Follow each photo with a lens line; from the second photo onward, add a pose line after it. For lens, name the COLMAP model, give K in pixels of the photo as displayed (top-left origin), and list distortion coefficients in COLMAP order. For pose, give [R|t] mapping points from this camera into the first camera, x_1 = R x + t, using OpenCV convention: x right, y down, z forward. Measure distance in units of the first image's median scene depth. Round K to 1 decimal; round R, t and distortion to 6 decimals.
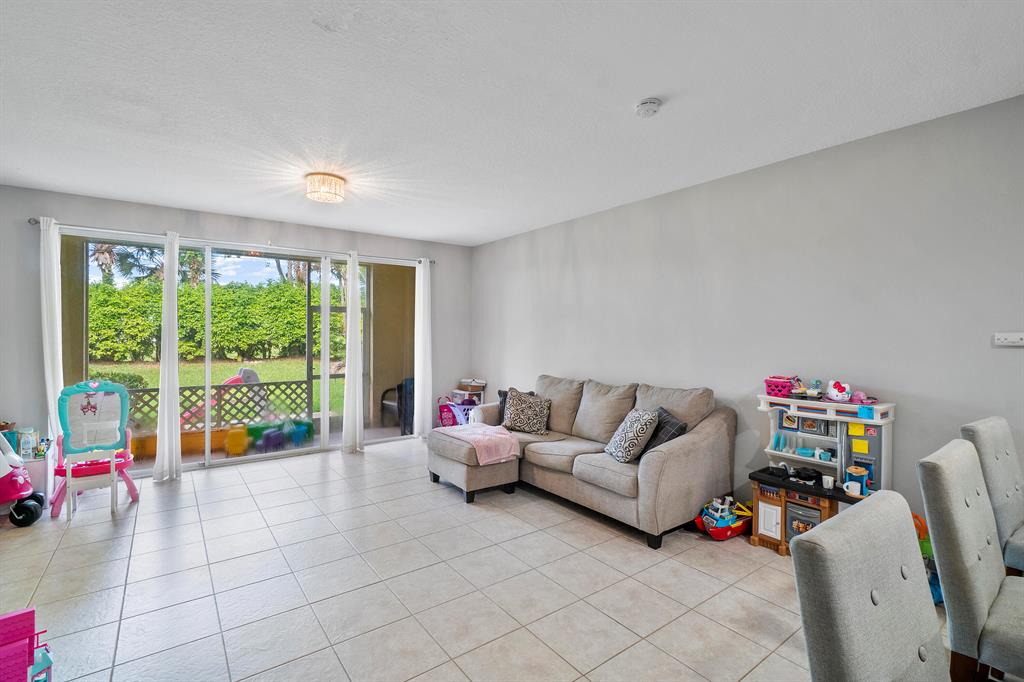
lens RADIAL K [[461.1, 0, 512.0], [0, 461.1, 341.0], [0, 0, 1]] dist [0.002630, 0.000438]
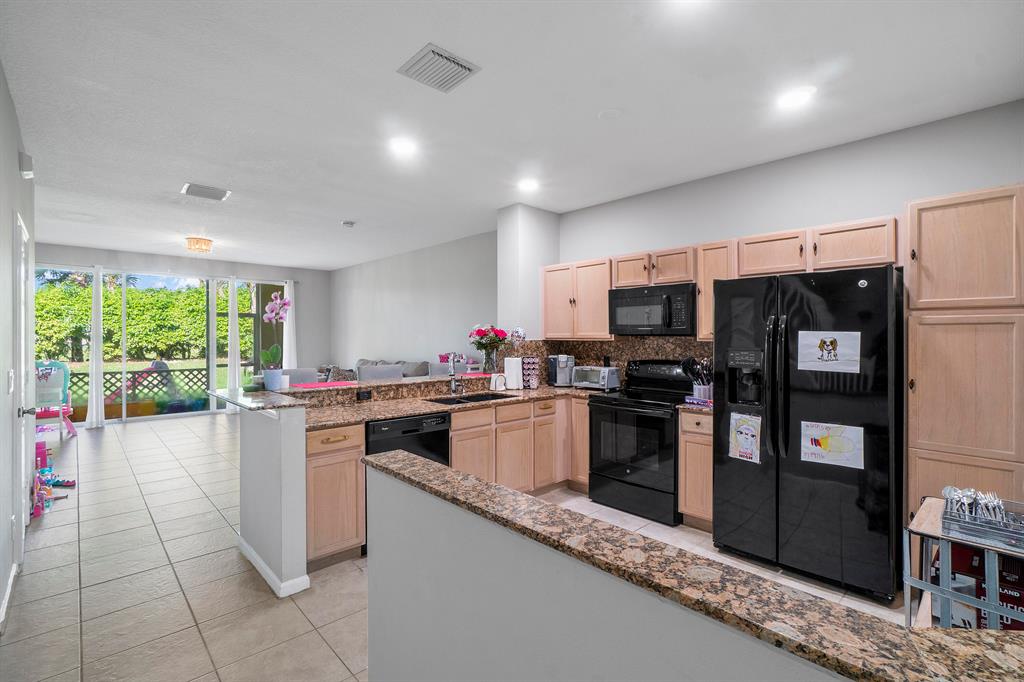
lens RADIAL K [[461.1, 0, 512.0], [0, 461.1, 341.0], [0, 0, 1]] dist [0.002630, 0.000438]
pose [[0.993613, -0.002371, 0.112820, 0.303454], [0.002938, 0.999984, -0.004861, 0.017617], [-0.112807, 0.005161, 0.993604, -0.454739]]
